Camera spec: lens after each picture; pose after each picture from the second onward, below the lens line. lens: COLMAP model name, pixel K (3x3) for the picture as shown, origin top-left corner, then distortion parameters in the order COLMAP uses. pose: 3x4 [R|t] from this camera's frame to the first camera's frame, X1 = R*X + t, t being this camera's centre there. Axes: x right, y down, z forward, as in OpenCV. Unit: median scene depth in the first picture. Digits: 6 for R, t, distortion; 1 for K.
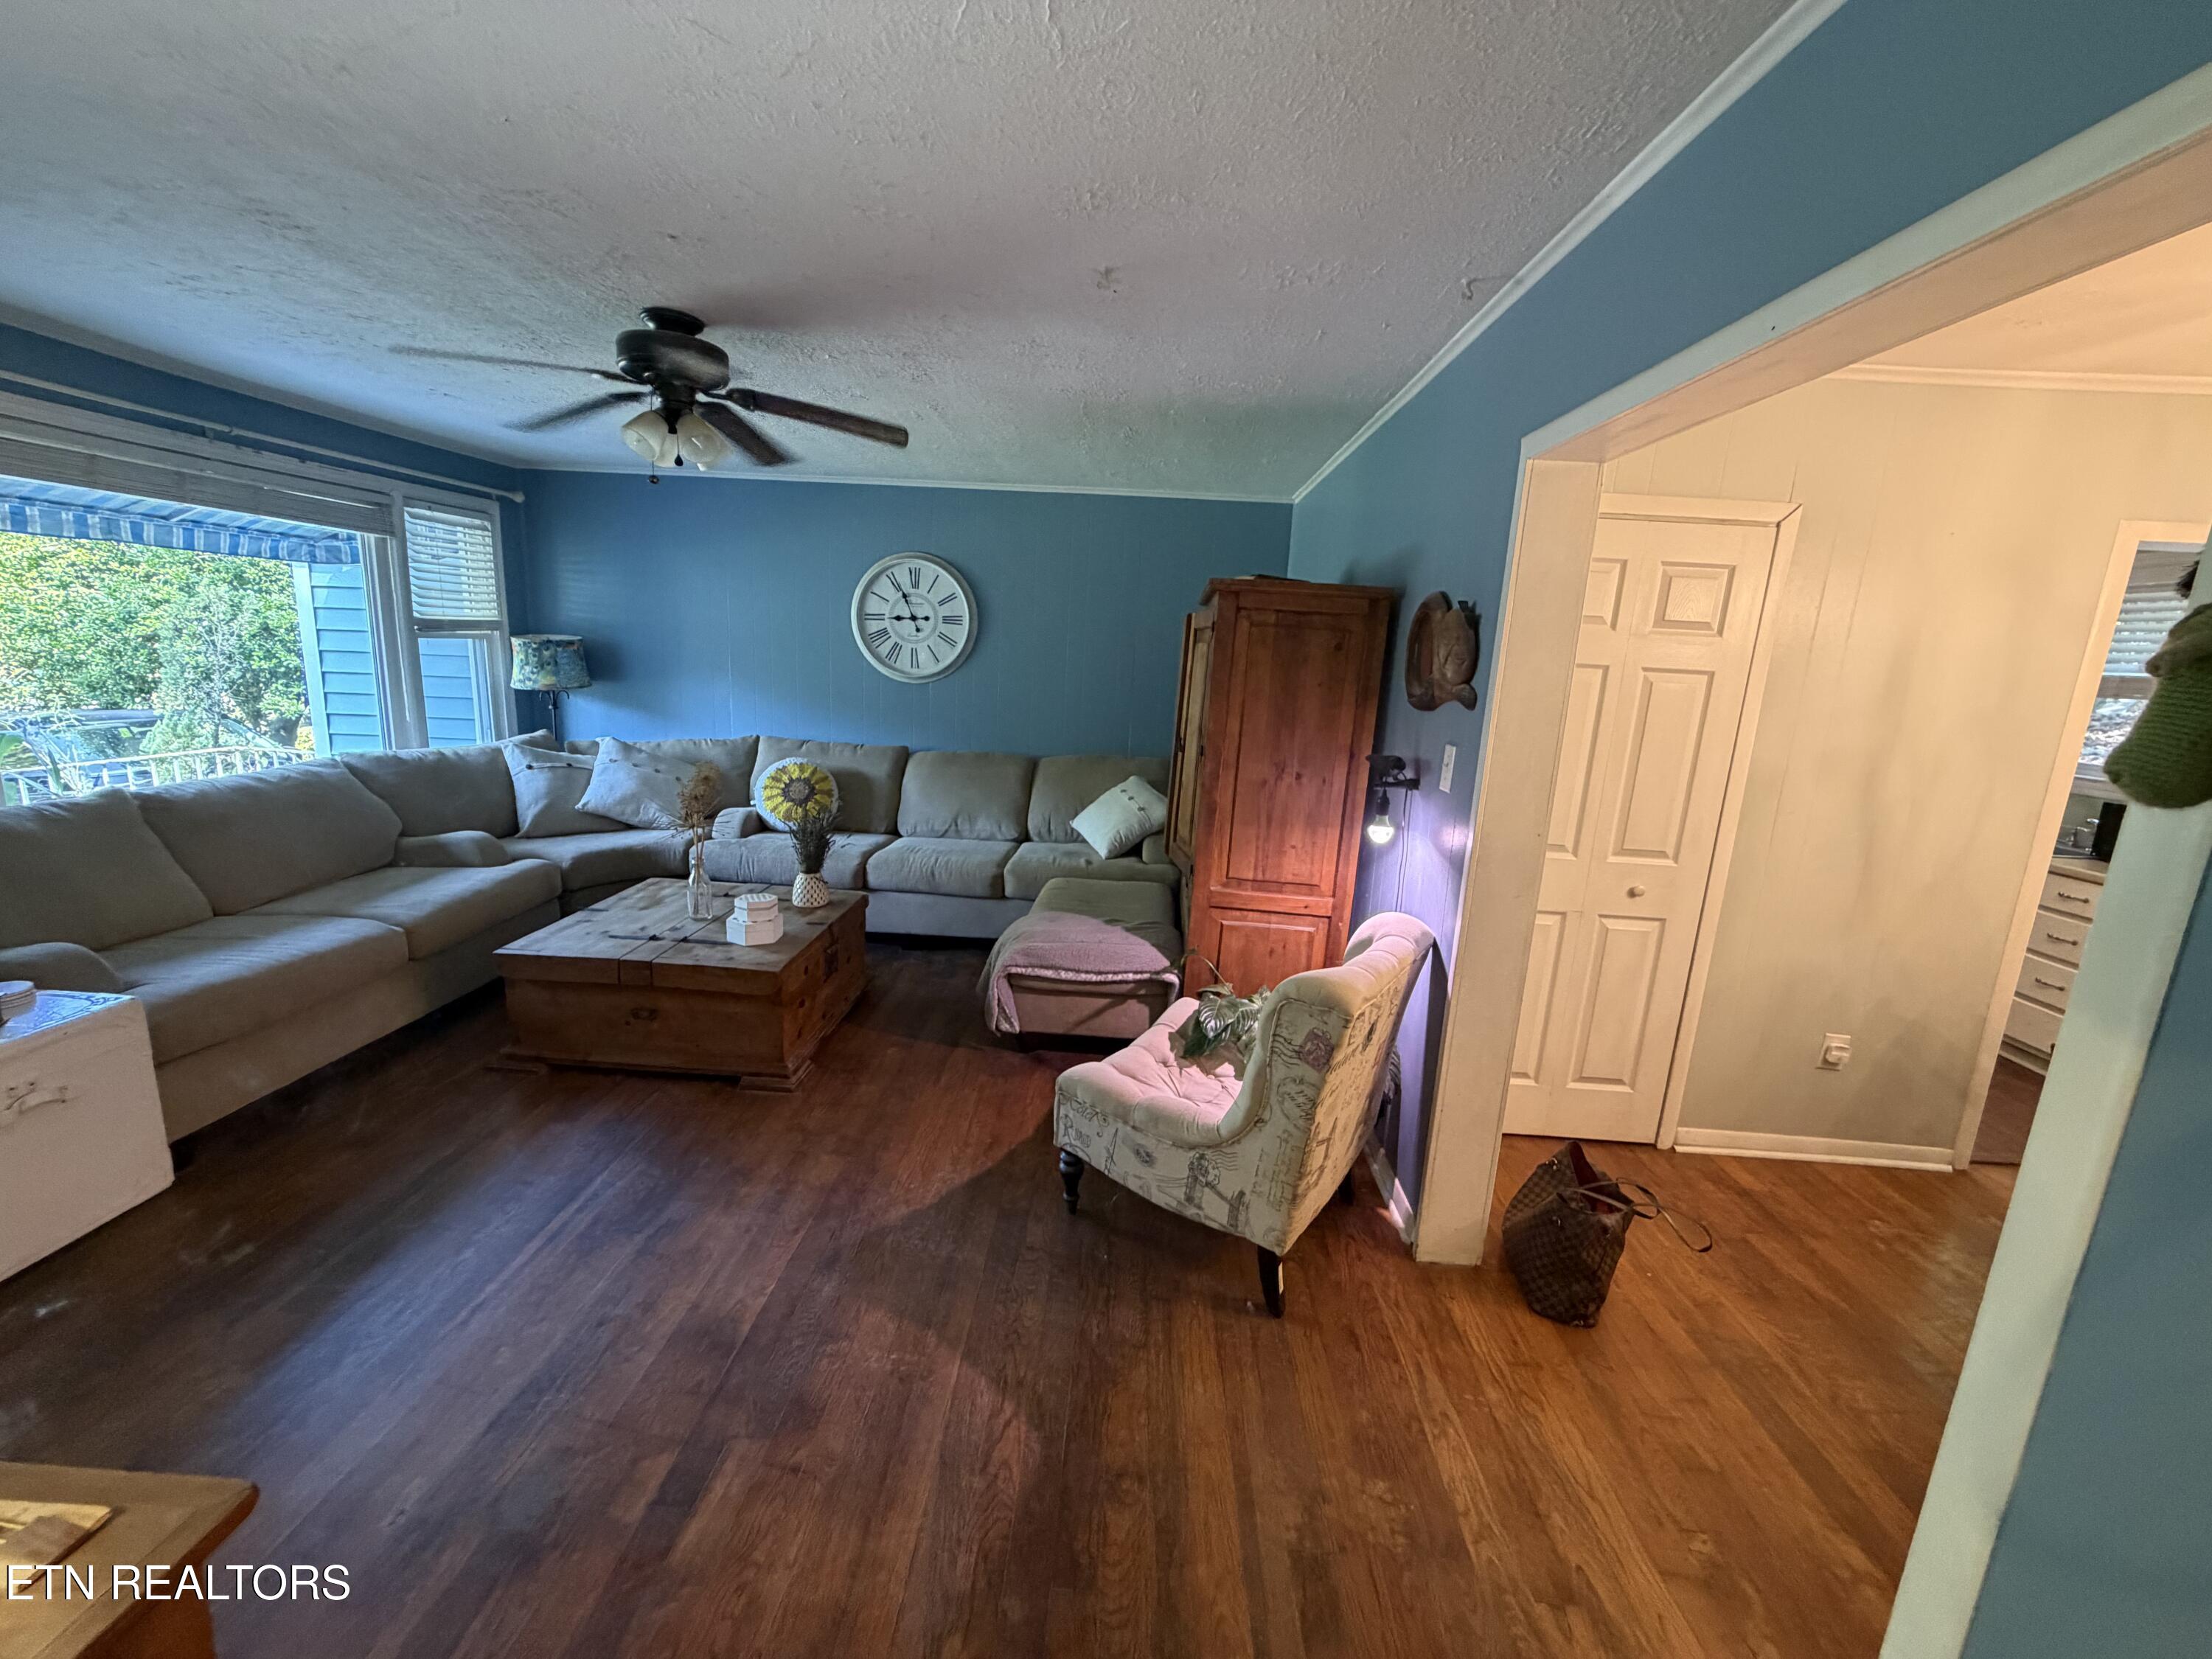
lens RADIAL K [[883.5, 0, 1103.1], [0, 883.5, 826.4], [0, 0, 1]] dist [-0.001872, 0.000859]
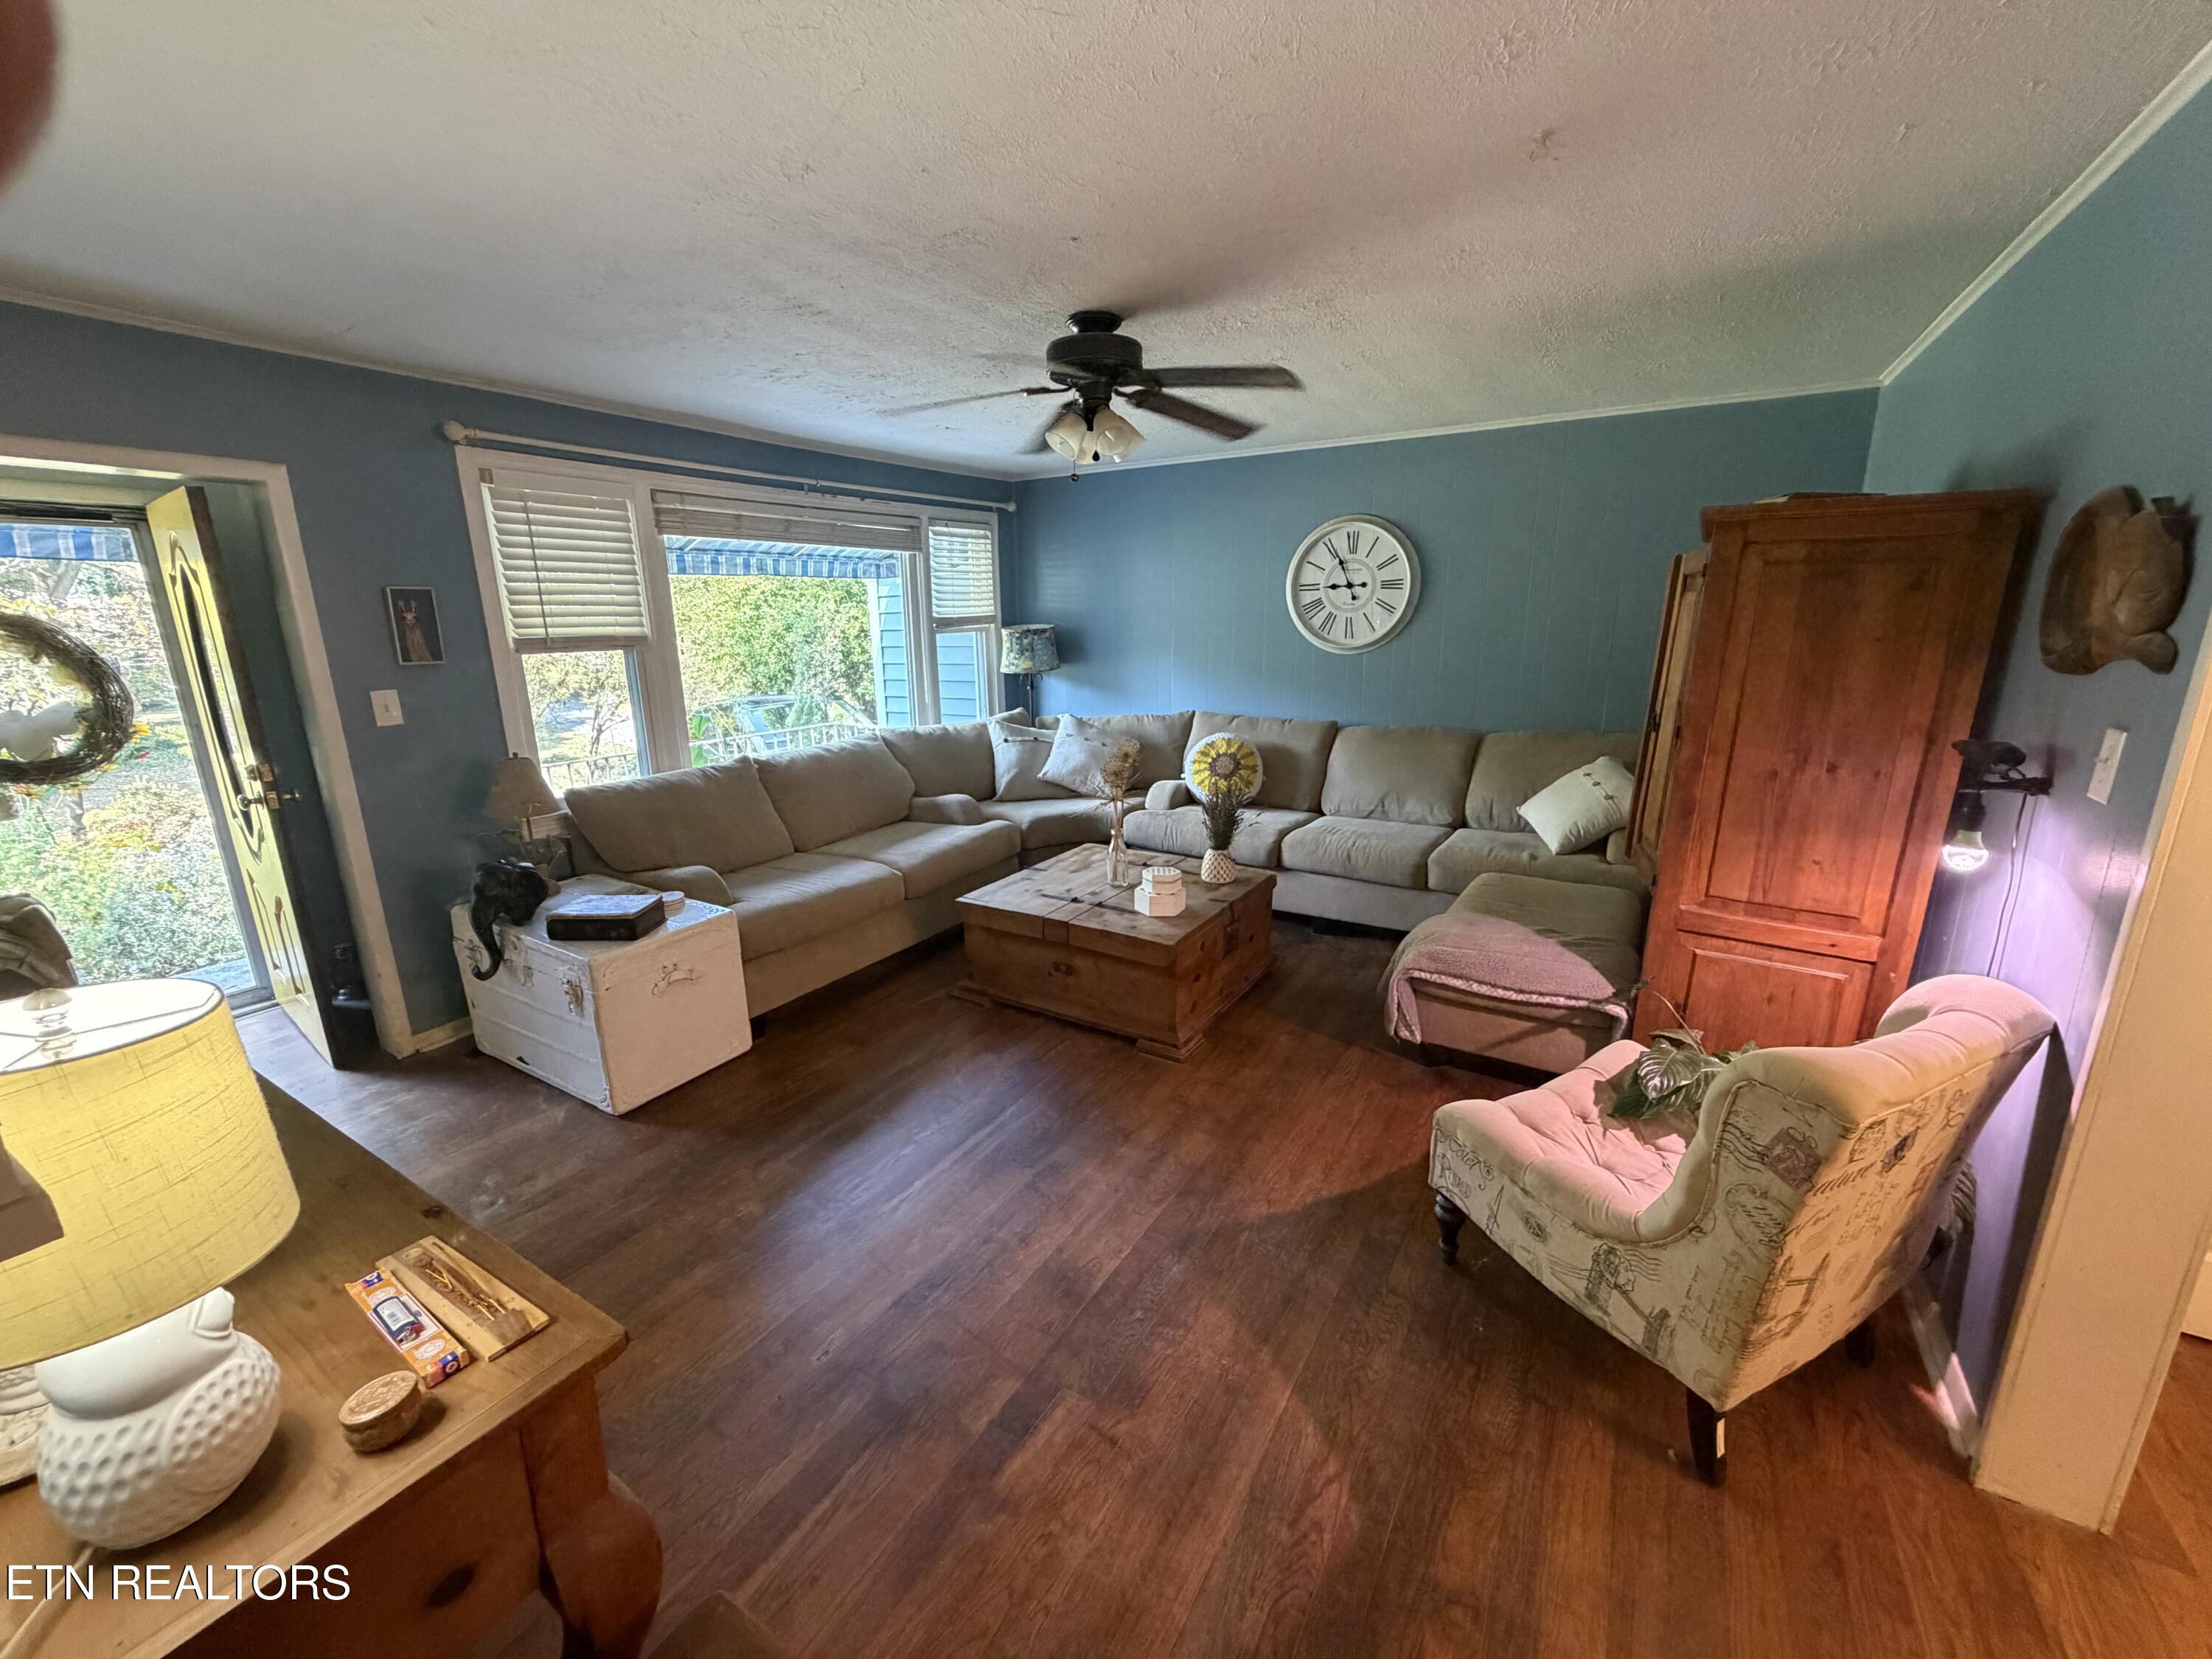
lens RADIAL K [[883.5, 0, 1100.5], [0, 883.5, 827.5], [0, 0, 1]] dist [-0.001872, 0.000859]
pose [[0.869085, 0.056807, -0.491391, 0.061026], [-0.038789, 0.998151, 0.046787, -0.018899], [0.493140, -0.021601, 0.869682, 0.068678]]
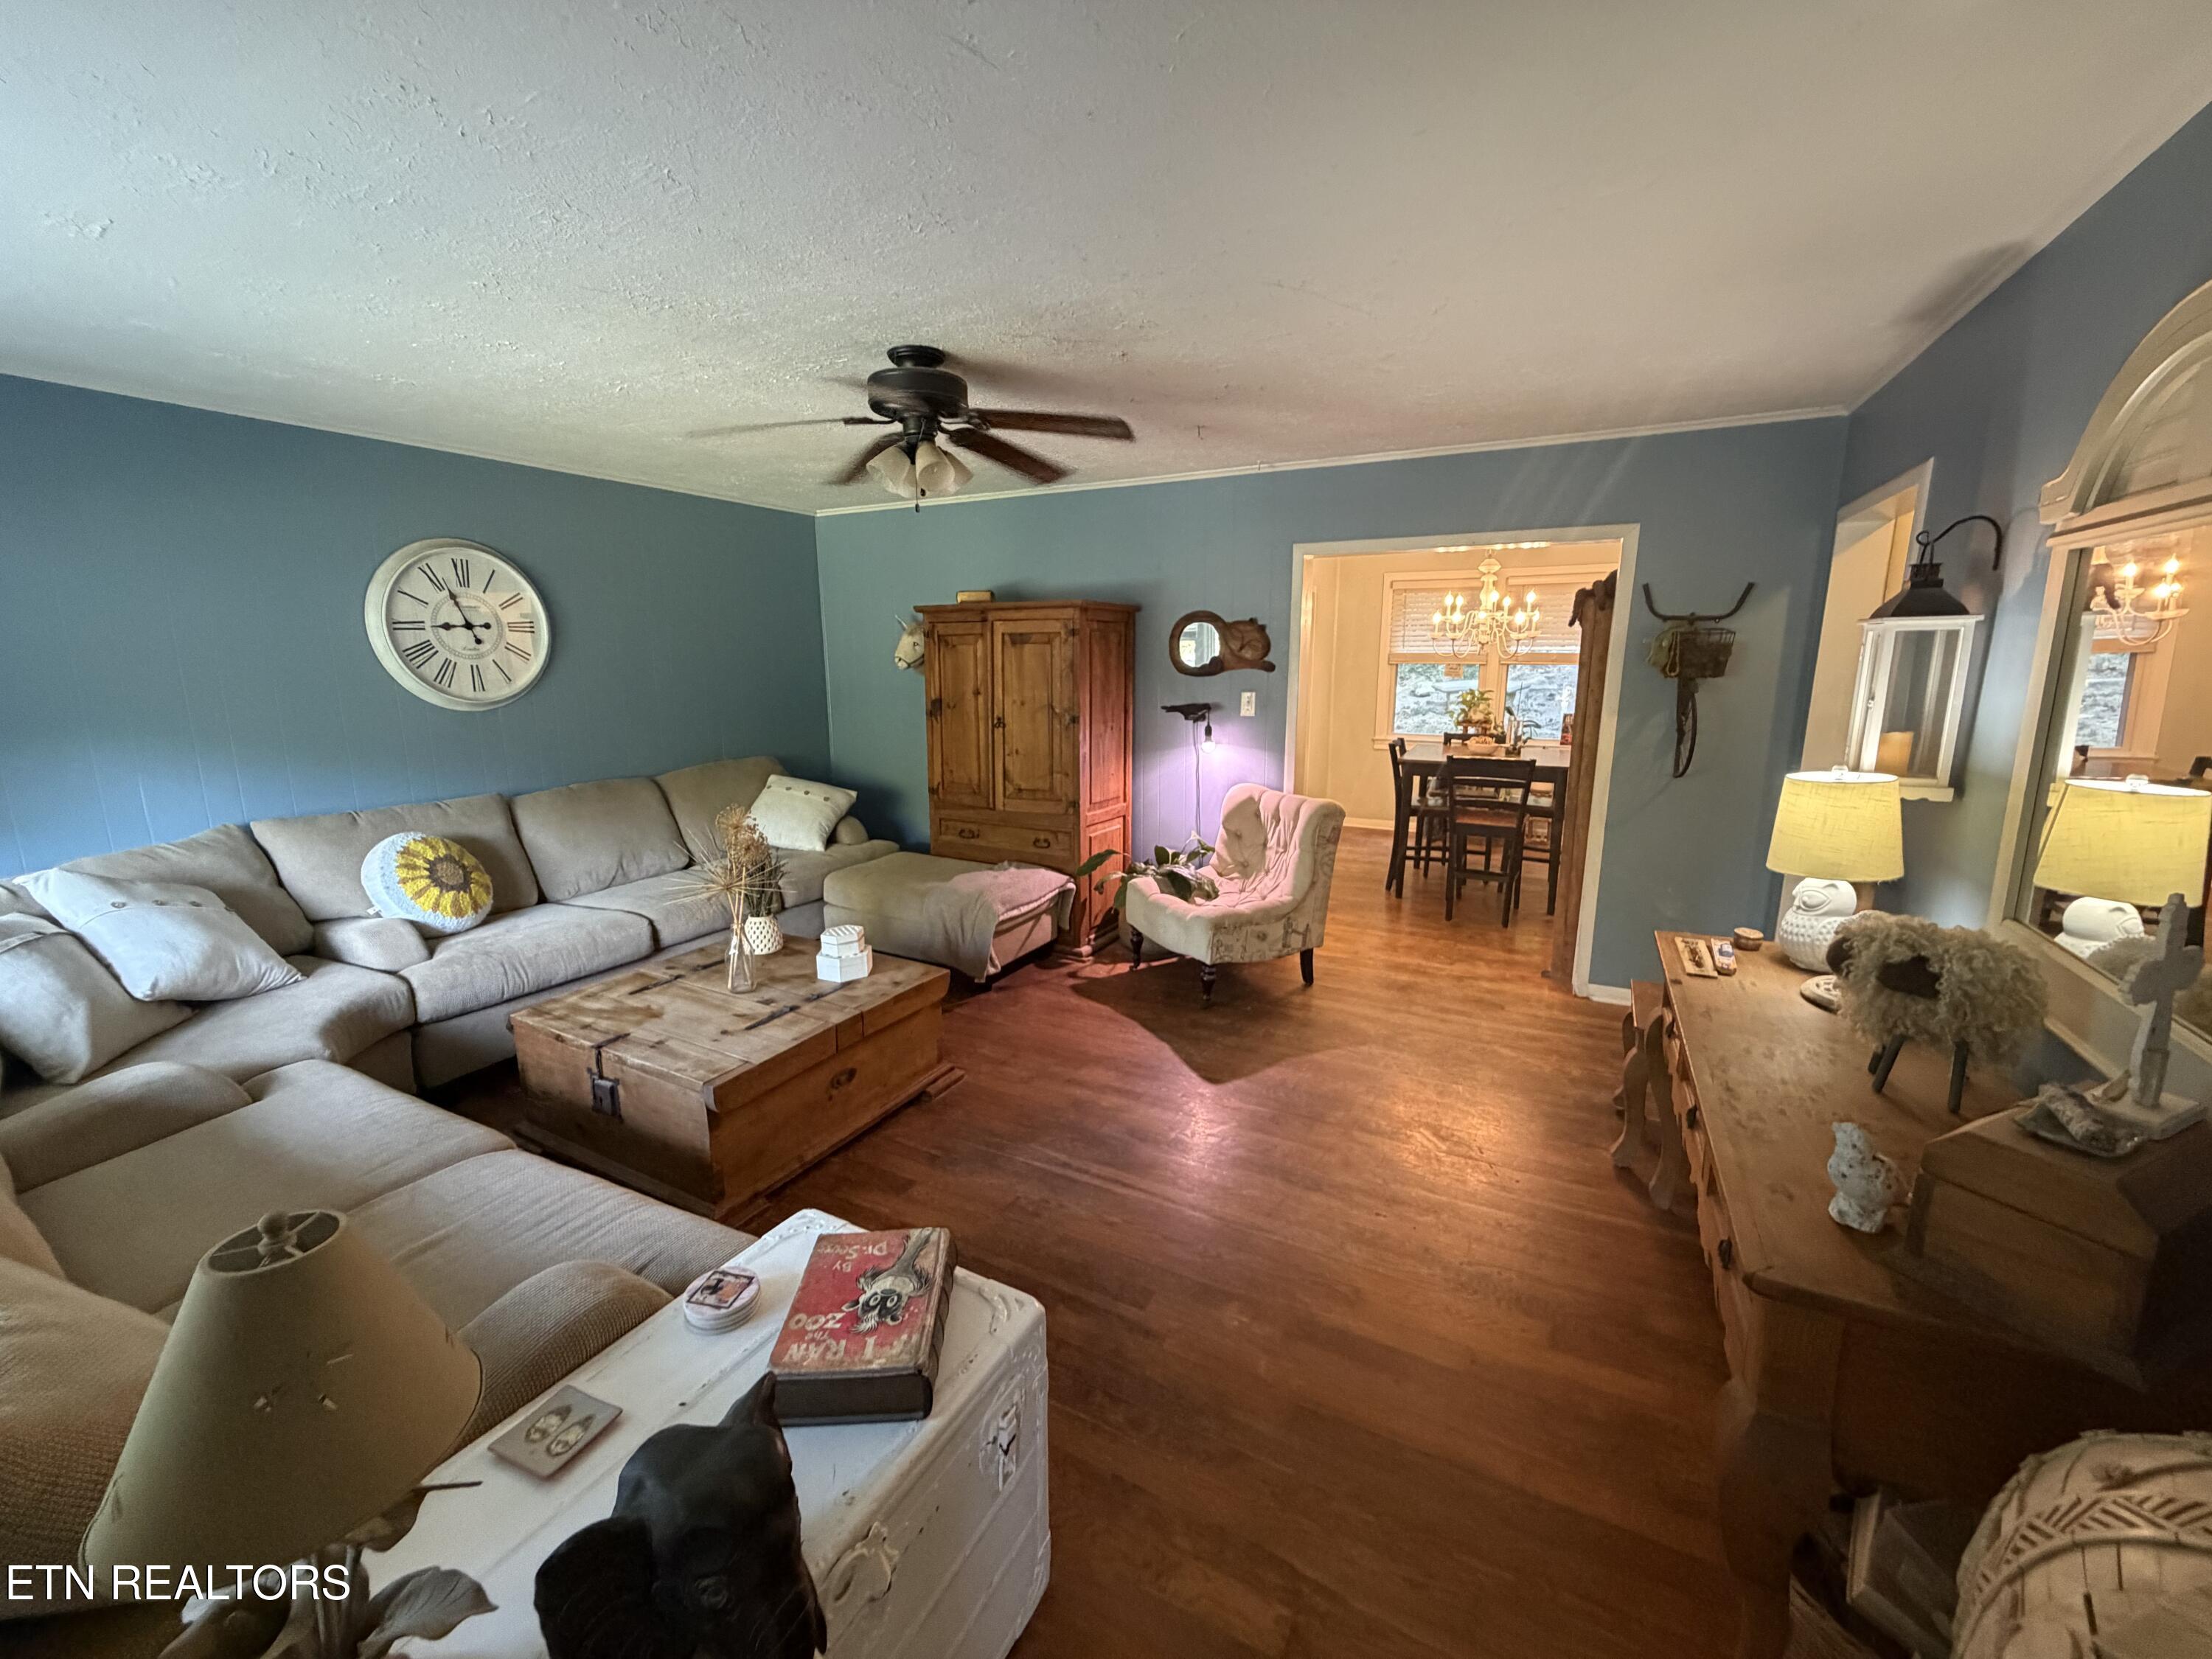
lens RADIAL K [[883.5, 0, 1103.3], [0, 883.5, 828.2], [0, 0, 1]] dist [-0.001872, 0.000859]
pose [[0.427760, -0.224164, 0.875655, -1.249663], [0.200667, 0.968137, 0.149812, -0.130761], [-0.881337, 0.111632, 0.459112, 0.346531]]
